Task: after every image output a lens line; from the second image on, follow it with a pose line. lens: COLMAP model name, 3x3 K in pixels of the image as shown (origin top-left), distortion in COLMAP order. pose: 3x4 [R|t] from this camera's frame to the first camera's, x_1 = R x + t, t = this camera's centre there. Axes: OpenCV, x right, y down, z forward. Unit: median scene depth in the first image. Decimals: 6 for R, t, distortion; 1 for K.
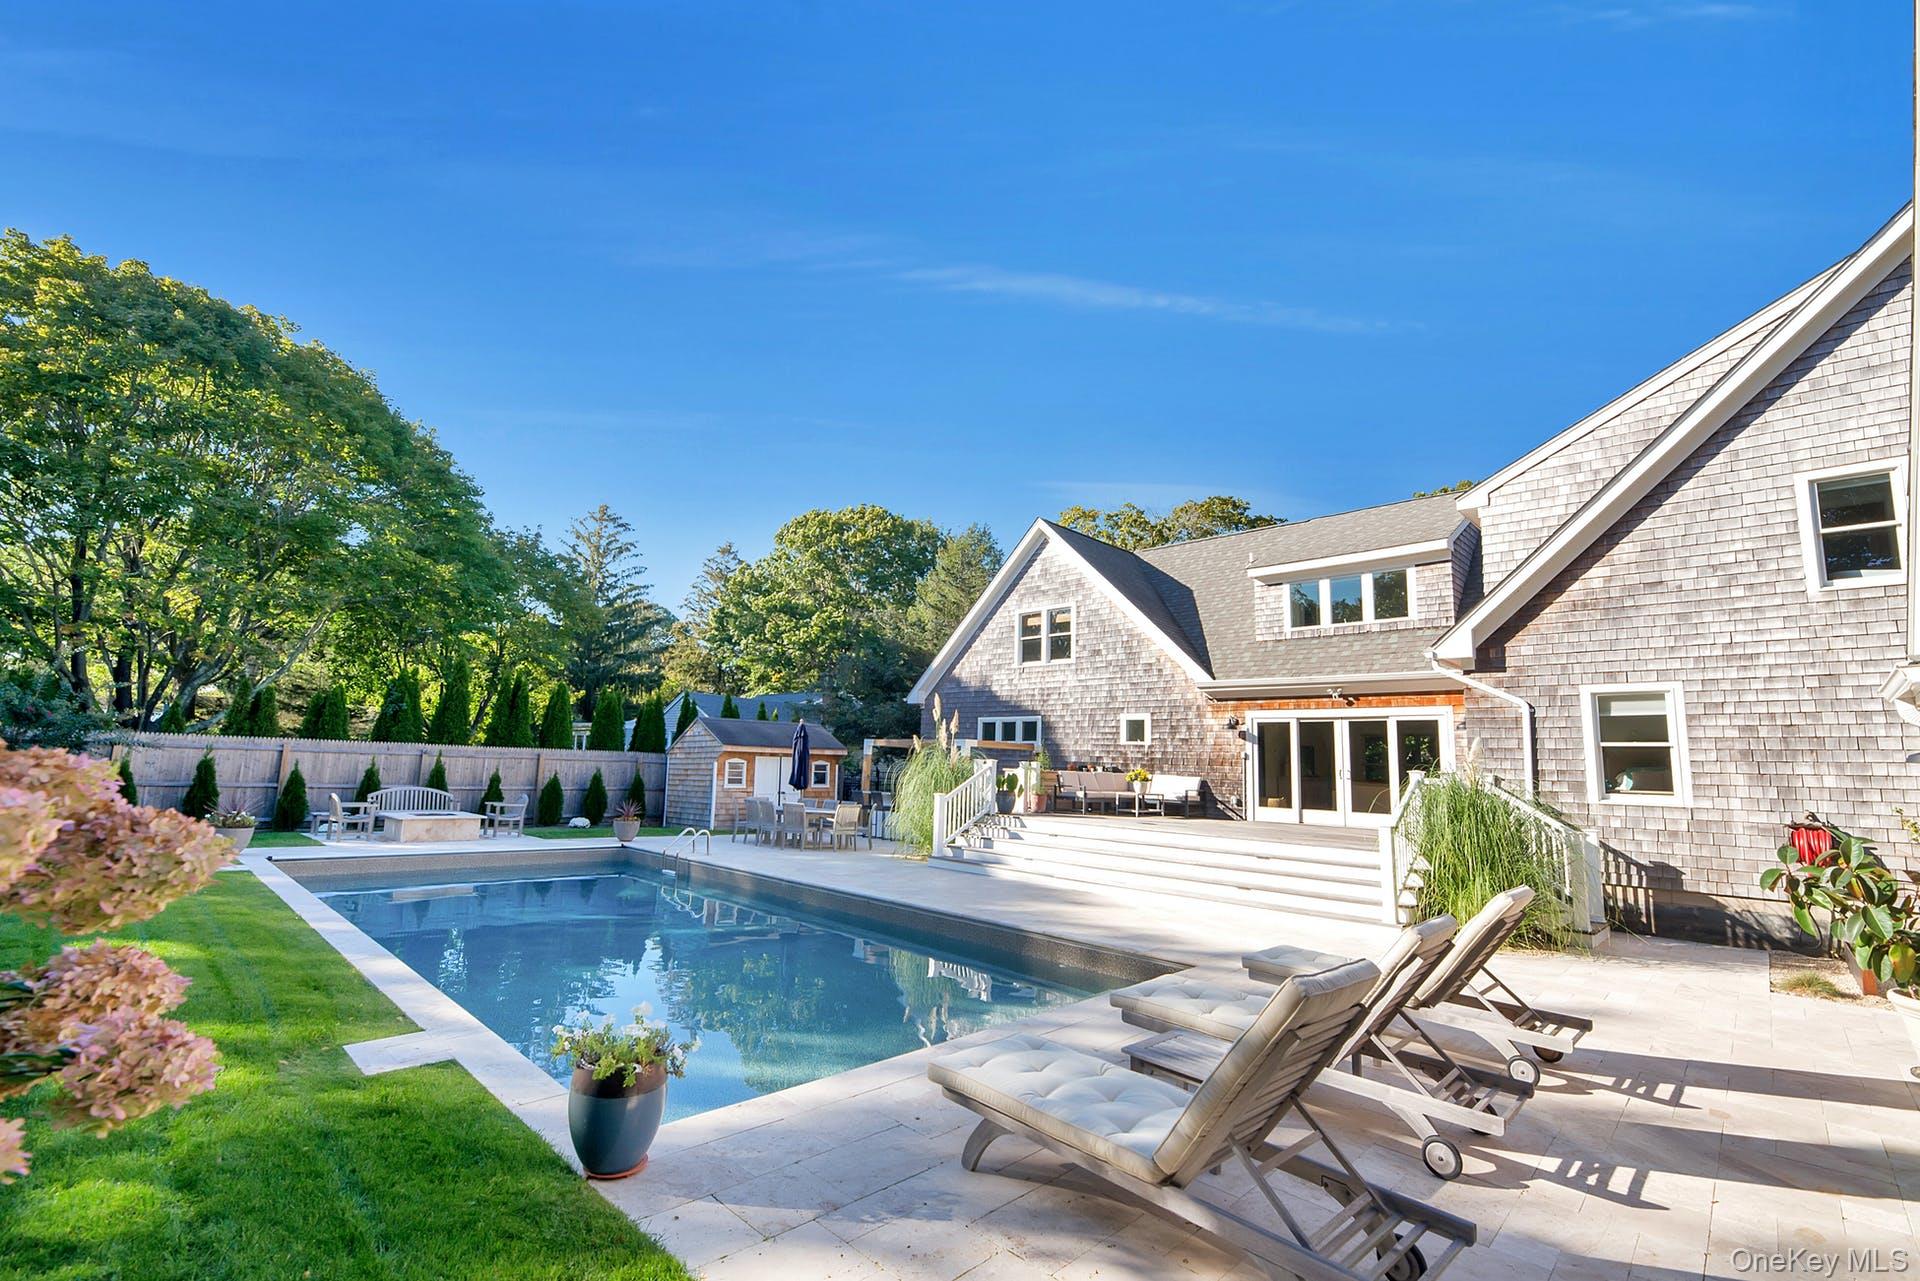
lens RADIAL K [[787.2, 0, 970.4], [0, 787.2, 638.6], [0, 0, 1]] dist [-0.001172, -0.002047]
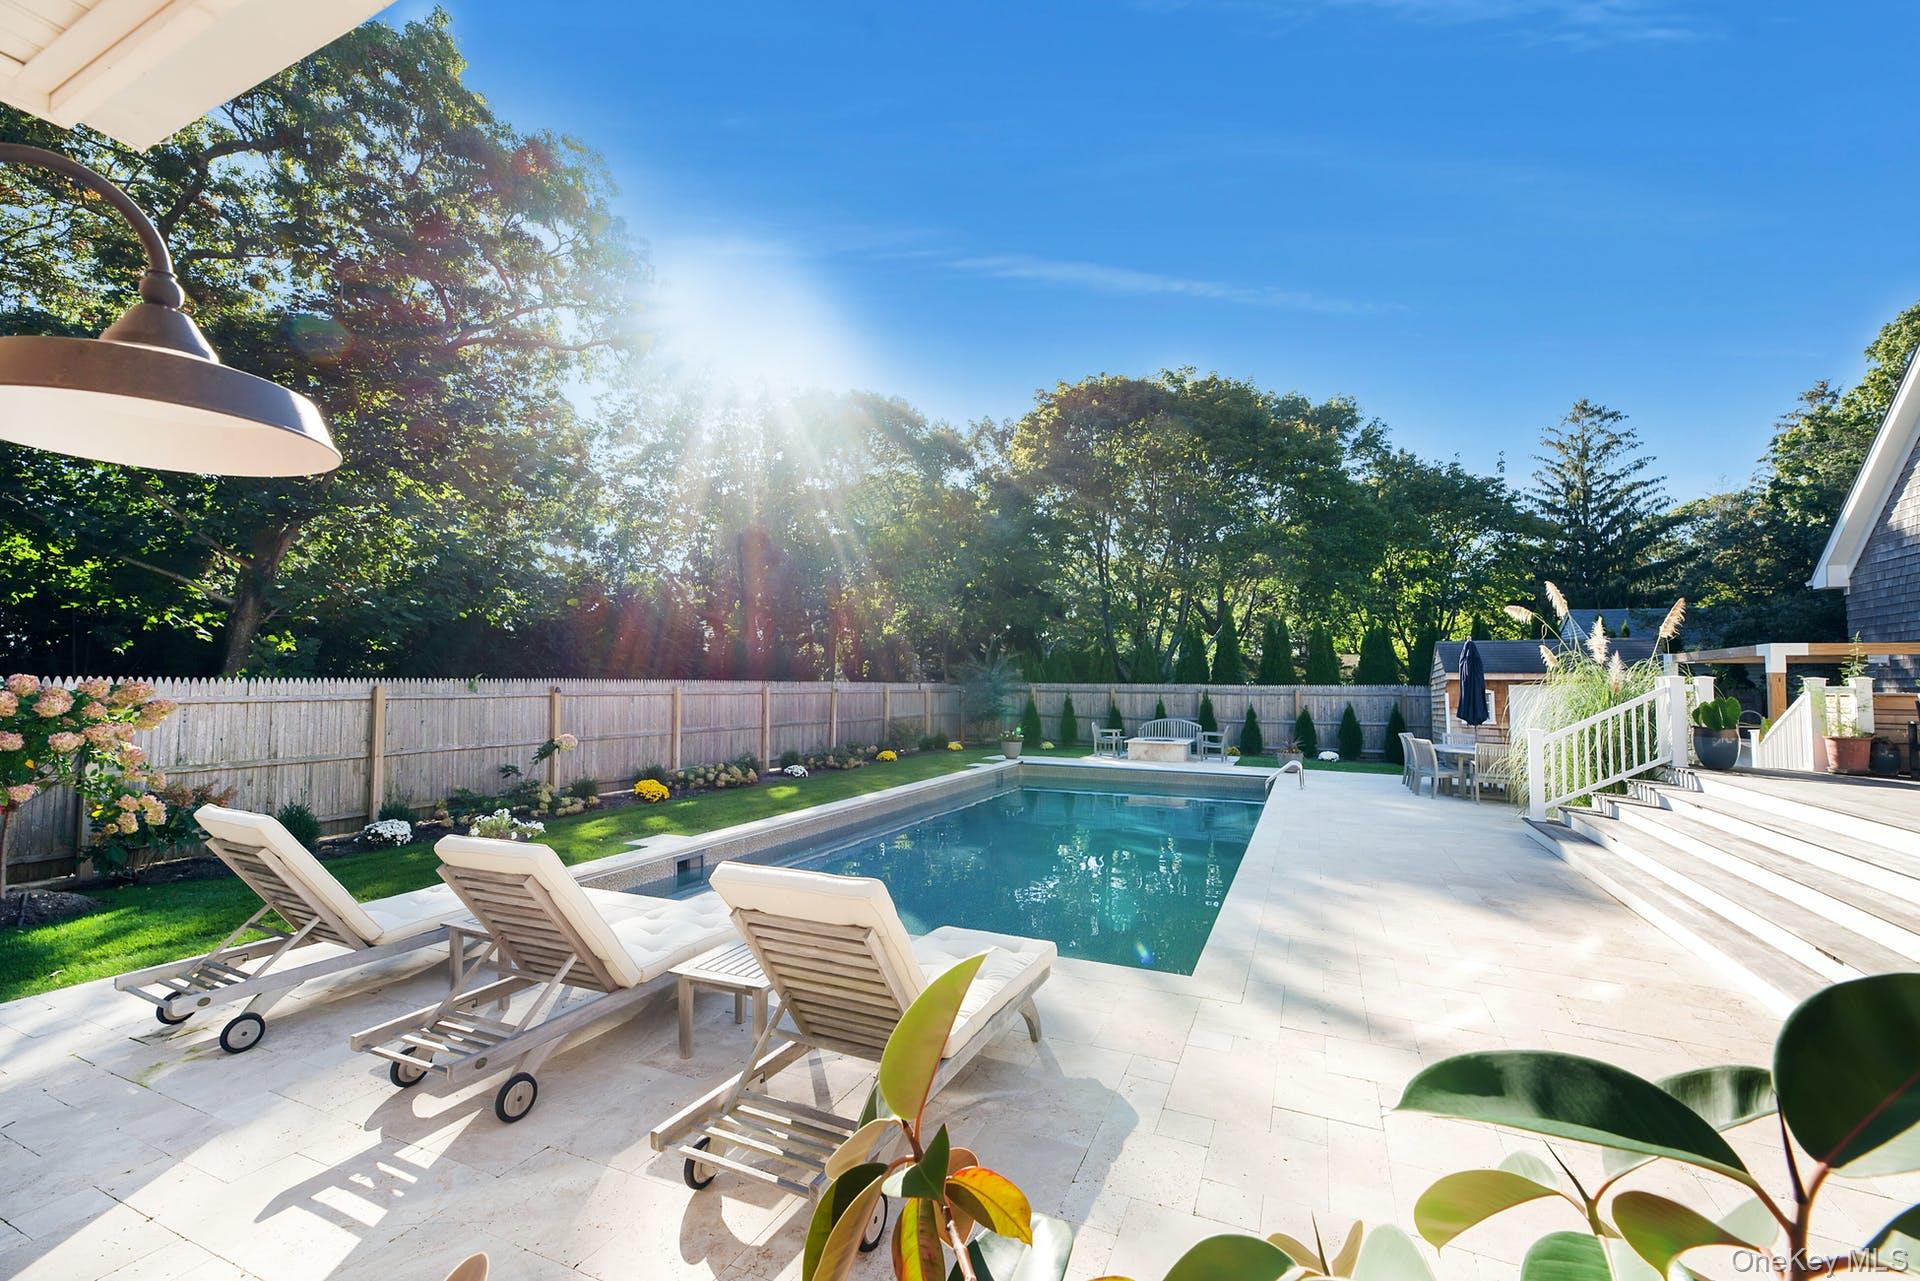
lens RADIAL K [[787.2, 0, 966.7], [0, 787.2, 646.8], [0, 0, 1]] dist [-0.001172, -0.002047]
pose [[0.366435, -0.080701, -0.926937, 0.277078], [0.157567, 0.987225, -0.023660, 0.045449], [0.917005, -0.137385, 0.374470, 0.208849]]
